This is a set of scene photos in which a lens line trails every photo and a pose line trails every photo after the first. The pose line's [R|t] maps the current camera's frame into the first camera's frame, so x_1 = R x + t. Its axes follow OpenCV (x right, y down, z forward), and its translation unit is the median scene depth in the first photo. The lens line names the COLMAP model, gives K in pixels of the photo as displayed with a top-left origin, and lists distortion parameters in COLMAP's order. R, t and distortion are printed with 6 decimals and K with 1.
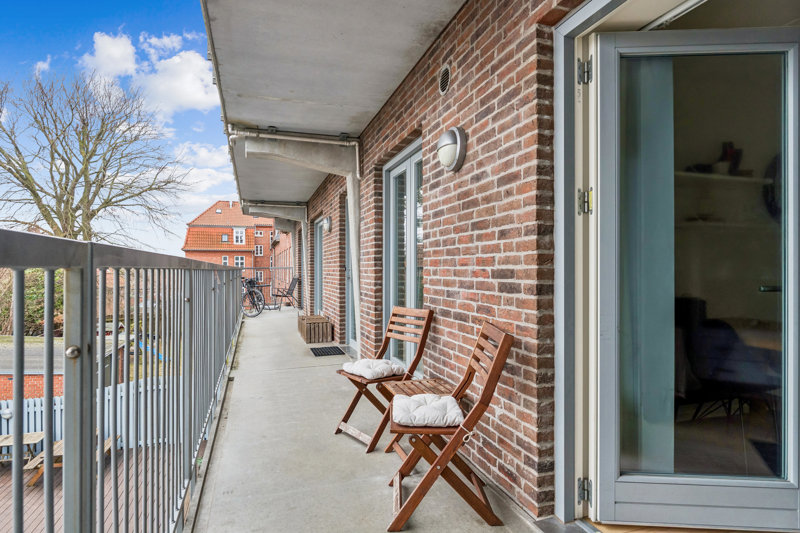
lens RADIAL K [[445.7, 0, 396.6], [0, 445.7, 273.2], [0, 0, 1]] dist [-0.001493, 0.000133]
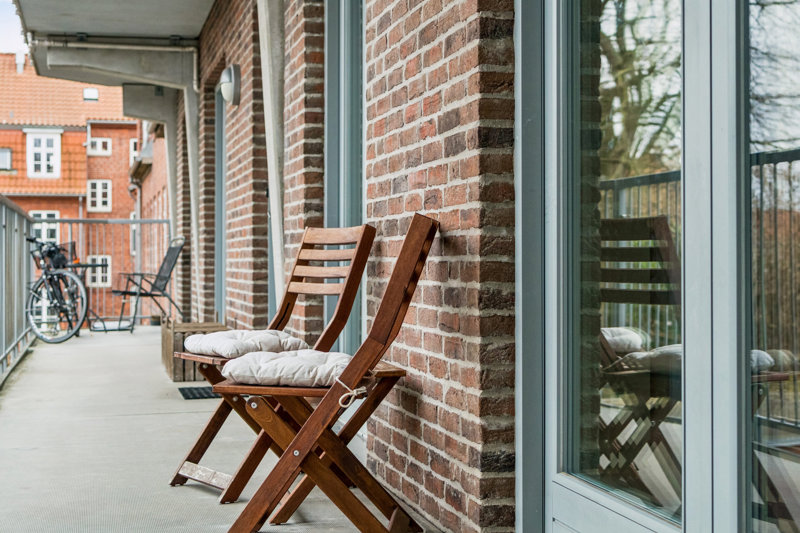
lens RADIAL K [[1370.9, 0, 400.8], [0, 1370.9, 263.2], [0, 0, 1]] dist [0.029531, 0.000000]
pose [[0.995902, -0.000563, -0.090436, 0.236137], [-0.000237, 0.999961, -0.008844, 0.131884], [0.090437, 0.008829, 0.995863, -0.439203]]
